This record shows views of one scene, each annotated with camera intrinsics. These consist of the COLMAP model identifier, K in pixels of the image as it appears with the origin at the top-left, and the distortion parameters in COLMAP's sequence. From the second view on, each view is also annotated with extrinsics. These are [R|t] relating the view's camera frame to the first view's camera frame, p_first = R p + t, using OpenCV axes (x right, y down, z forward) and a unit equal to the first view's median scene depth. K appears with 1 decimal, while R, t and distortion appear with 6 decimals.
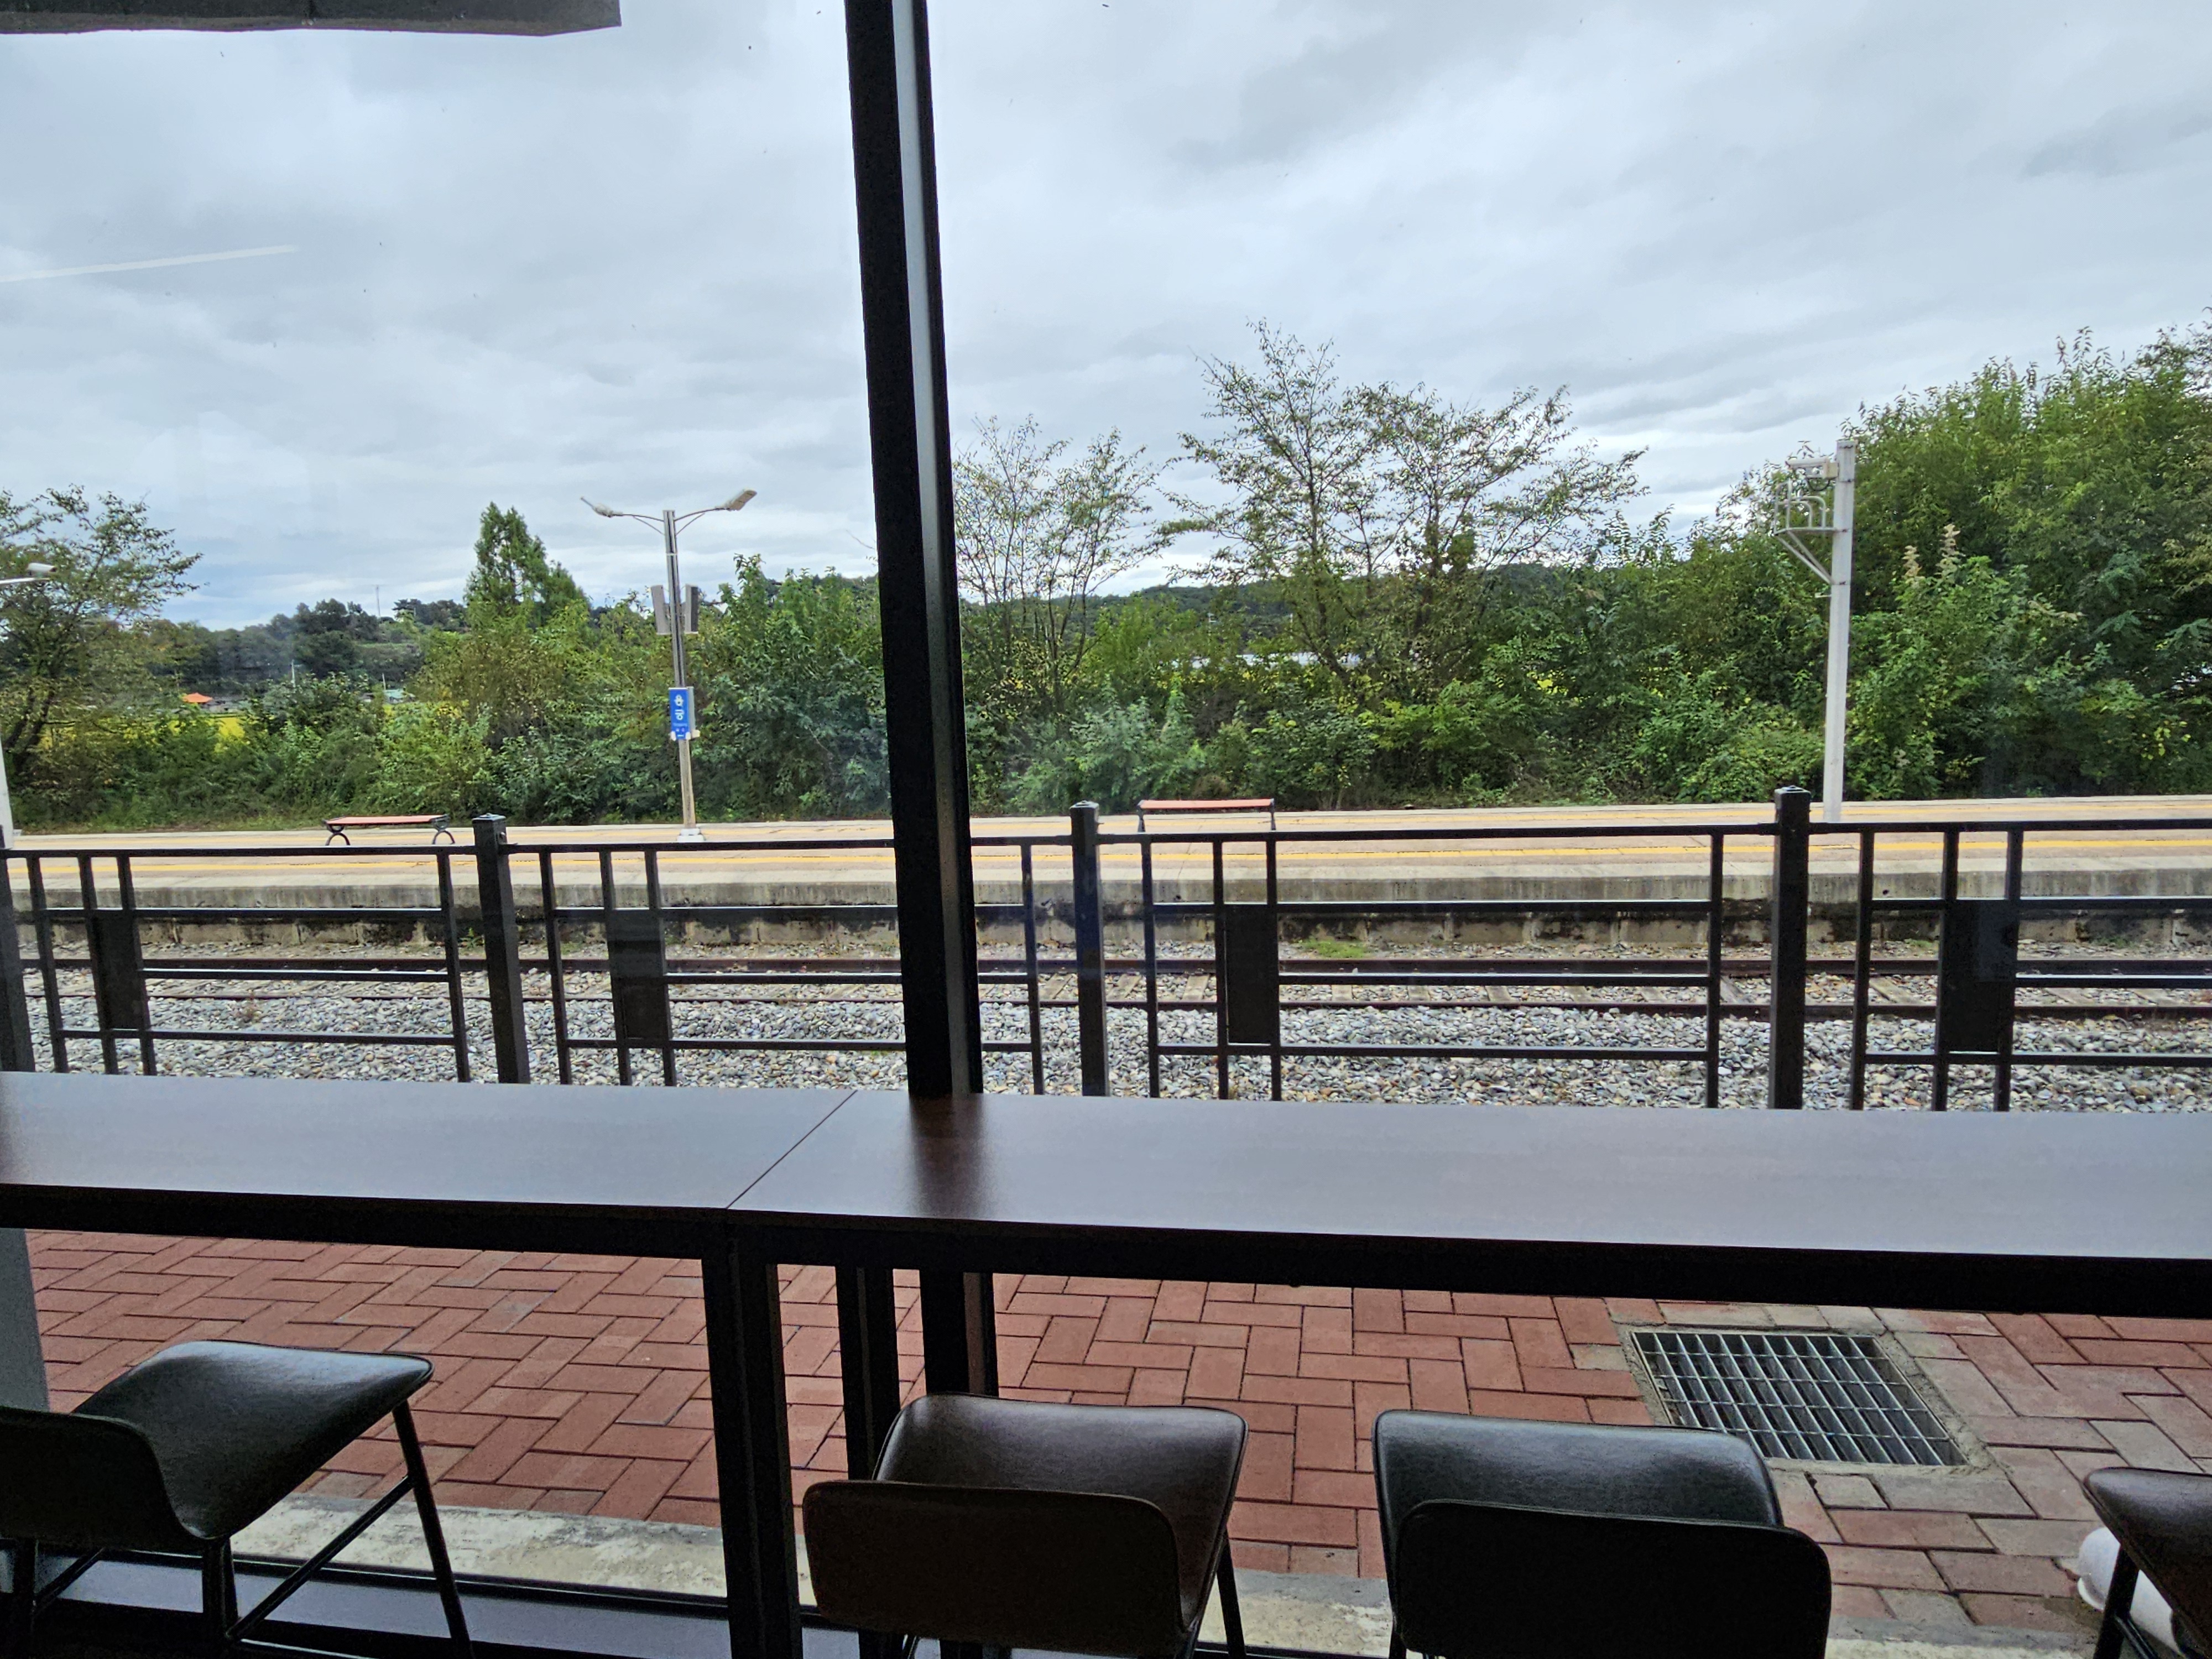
lens RADIAL K [[1413.7, 0, 1099.9], [0, 1413.7, 844.9], [0, 0, 1]] dist [0.000896, -0.002239]
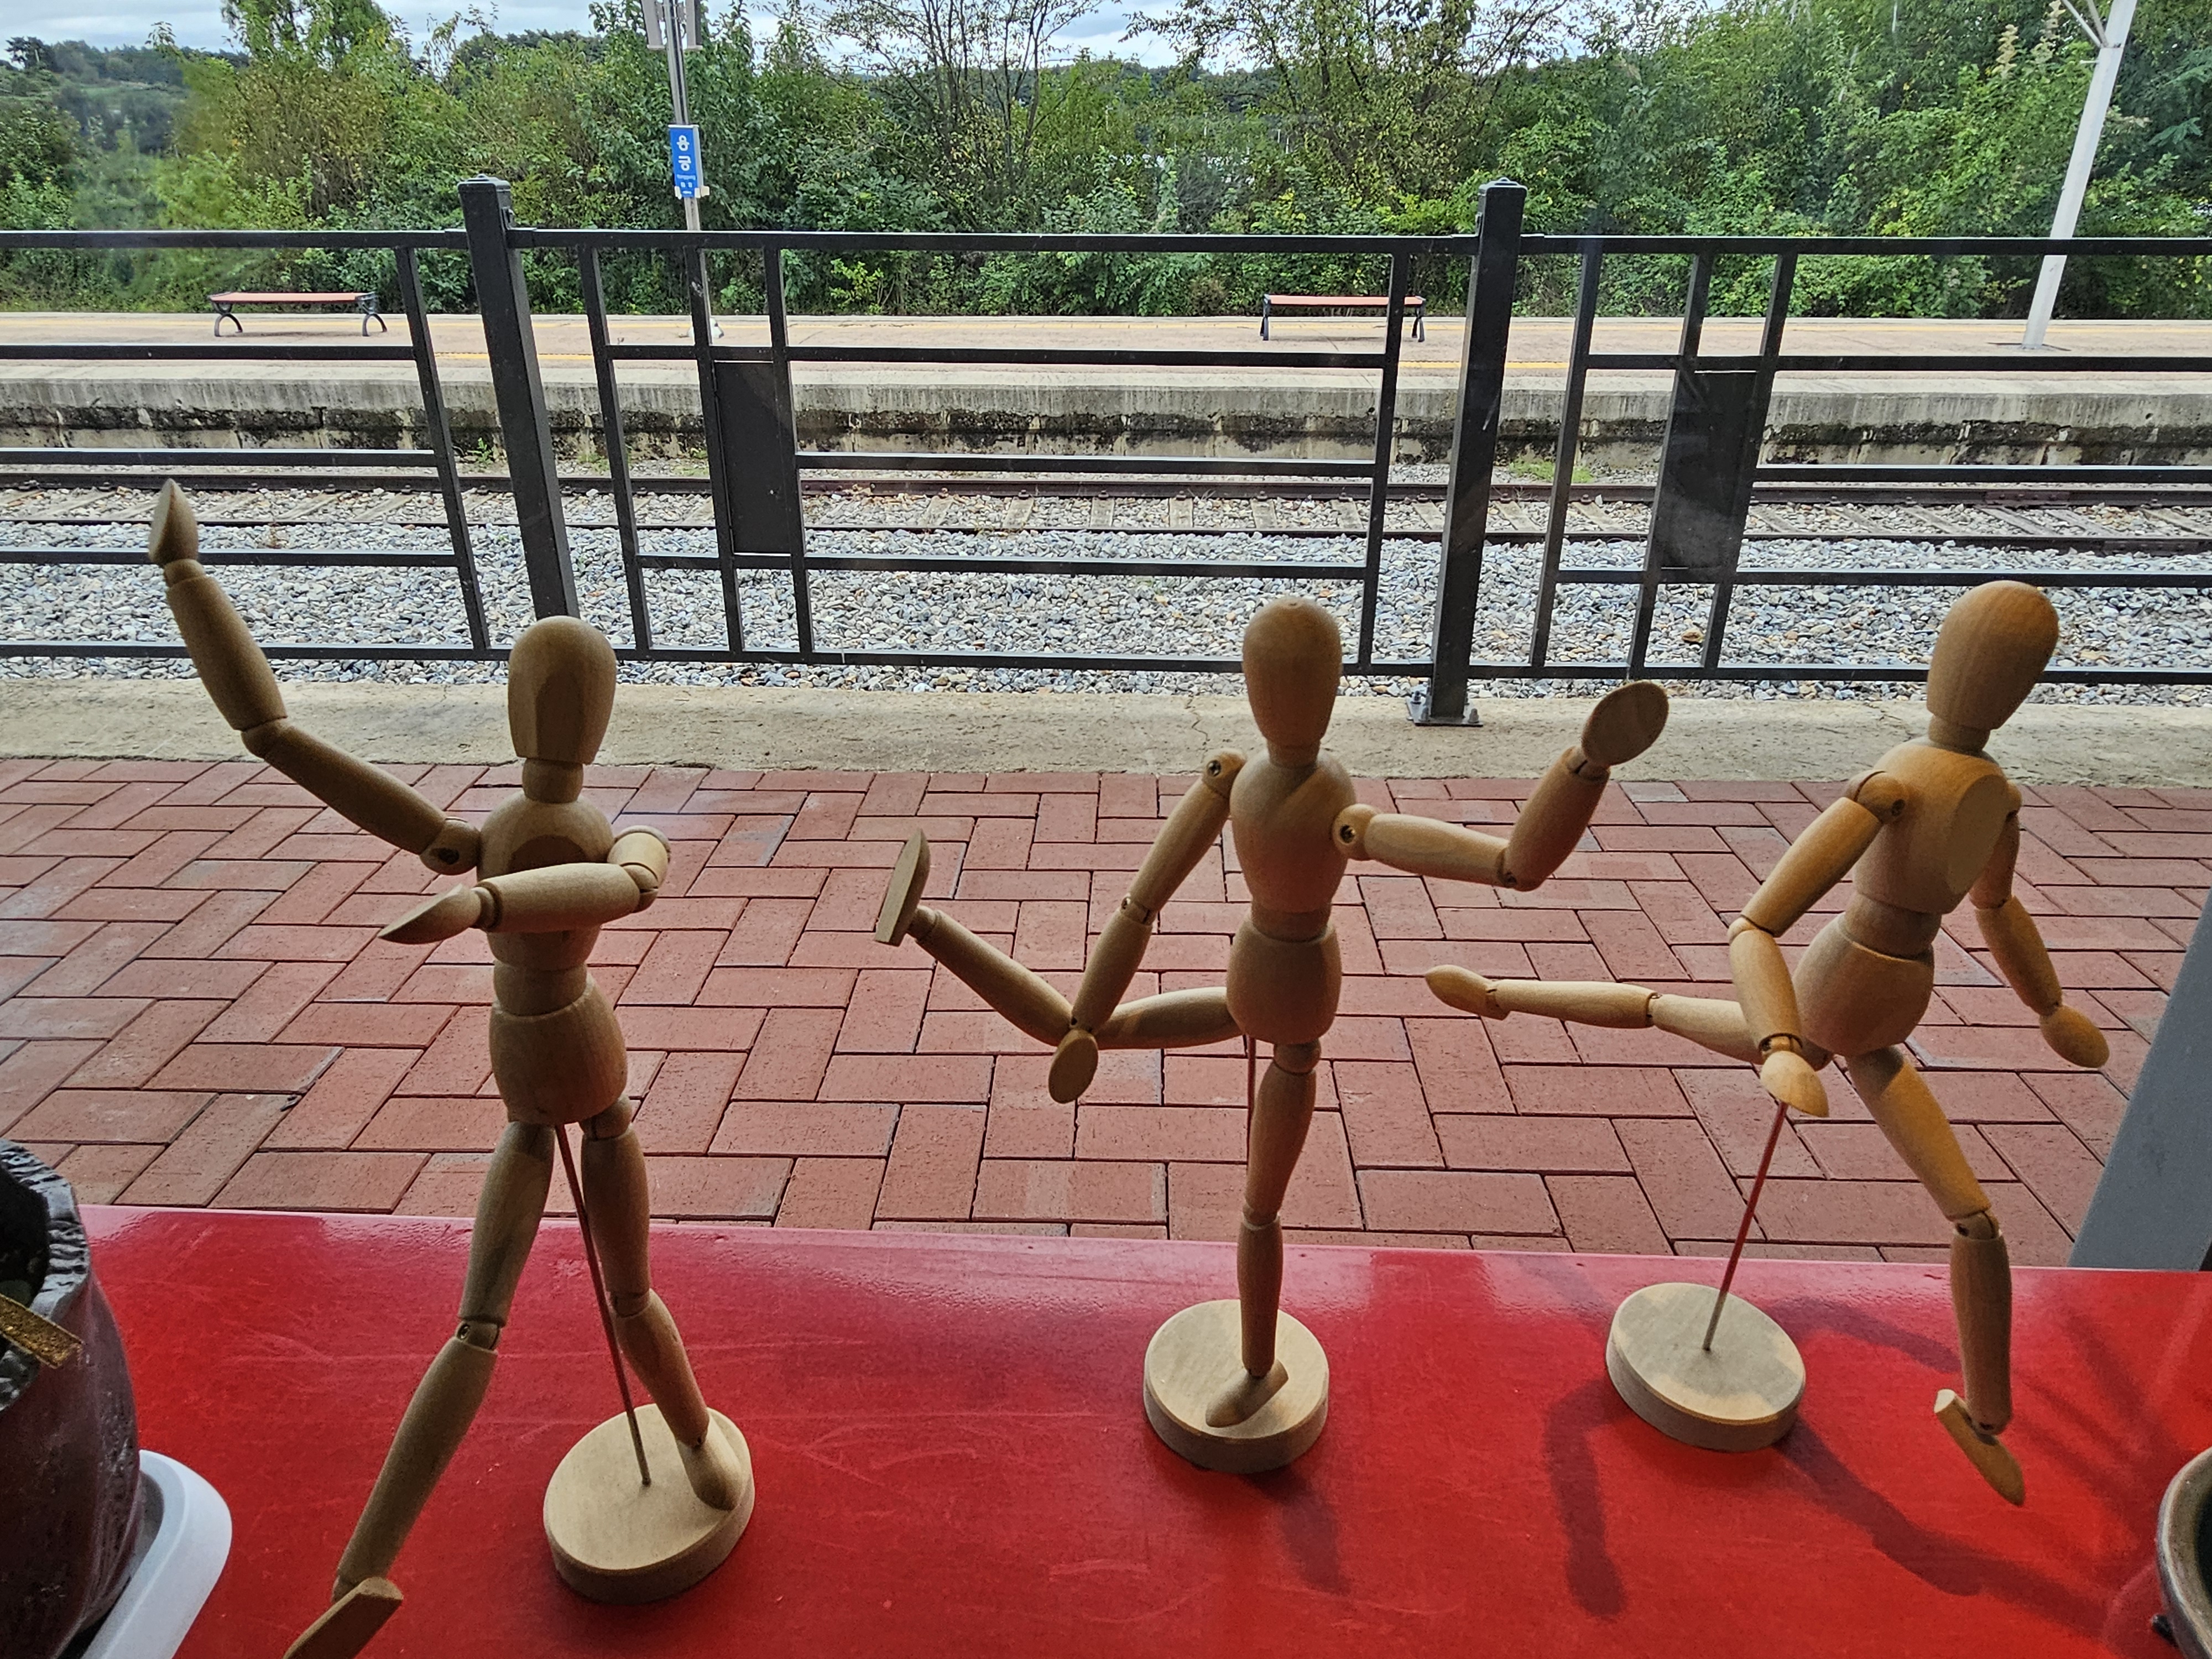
lens RADIAL K [[1413.7, 0, 1098.3], [0, 1413.7, 834.5], [0, 0, 1]] dist [0.000896, -0.002239]
pose [[0.989268, -0.026647, 0.143662, -0.126995], [-0.019122, 0.951162, 0.308100, 0.010942], [-0.144855, -0.307541, 0.940444, 0.072630]]
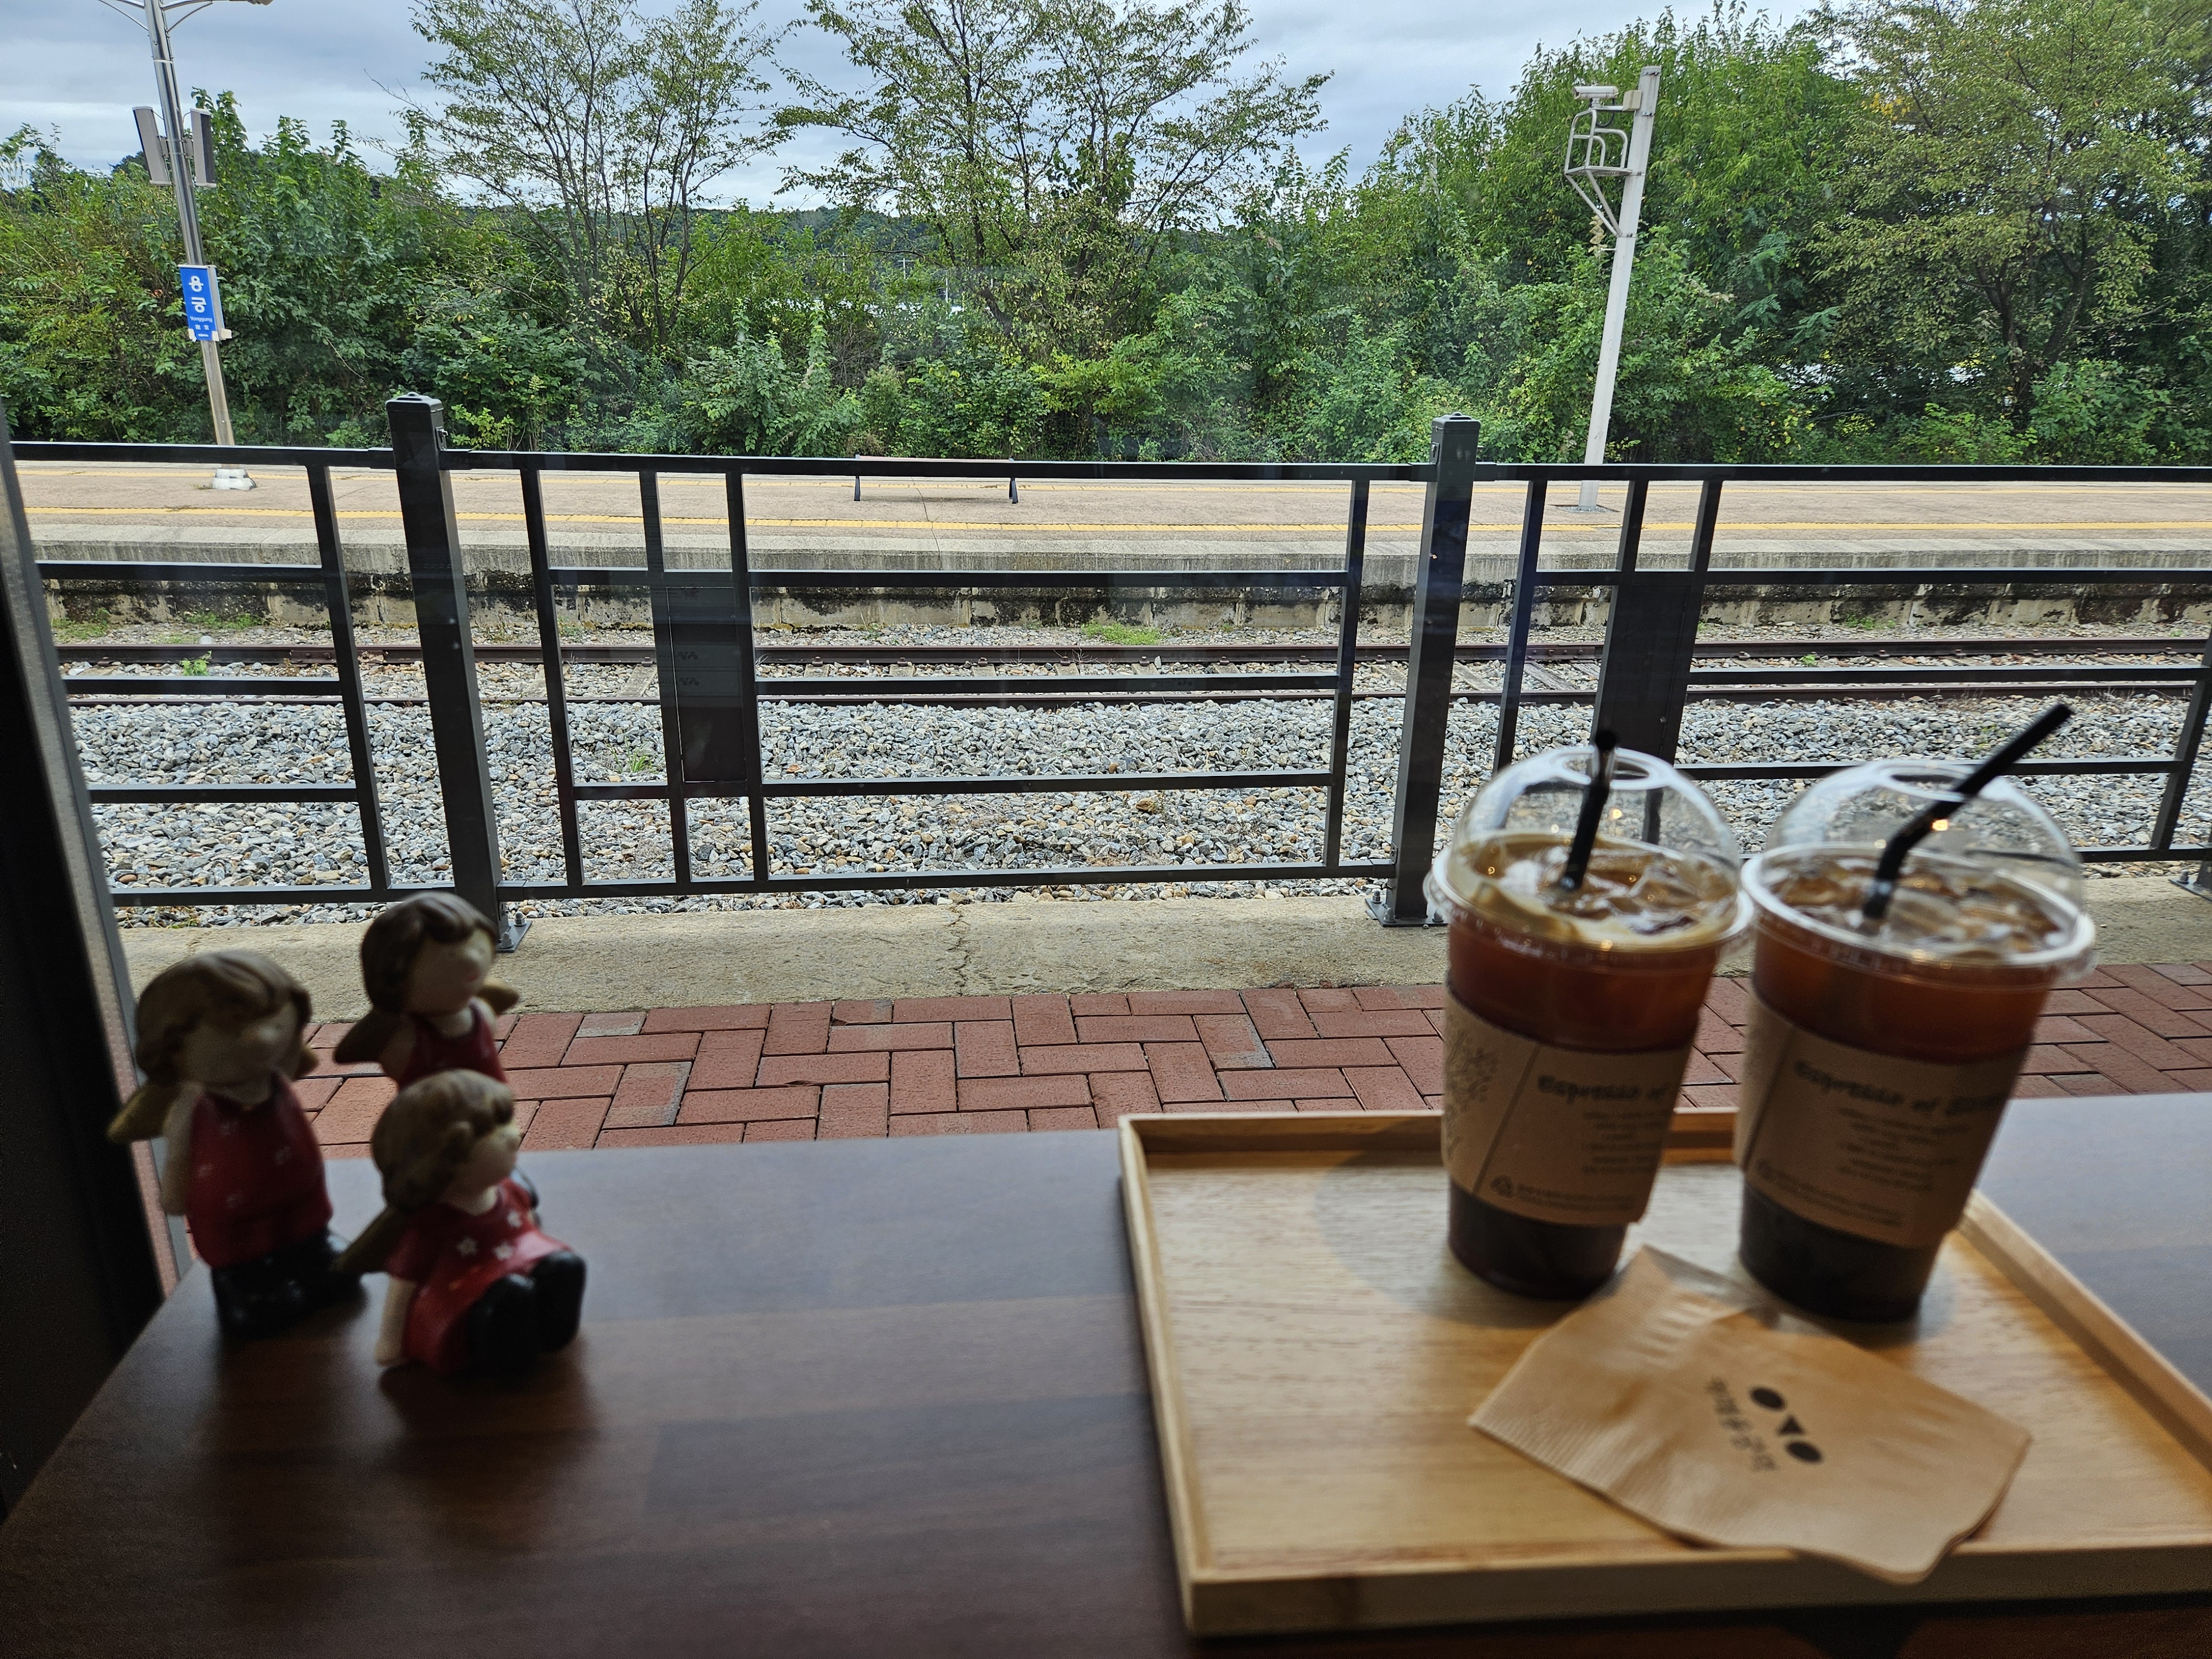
lens RADIAL K [[1467.0, 0, 1099.3], [0, 1467.0, 842.2], [0, 0, 1]] dist [0.064816, -0.044963]
pose [[0.953114, -0.043738, 0.299433, -0.066135], [-0.020880, 0.977636, 0.209265, 0.004353], [-0.301890, -0.205706, 0.930886, 0.061757]]
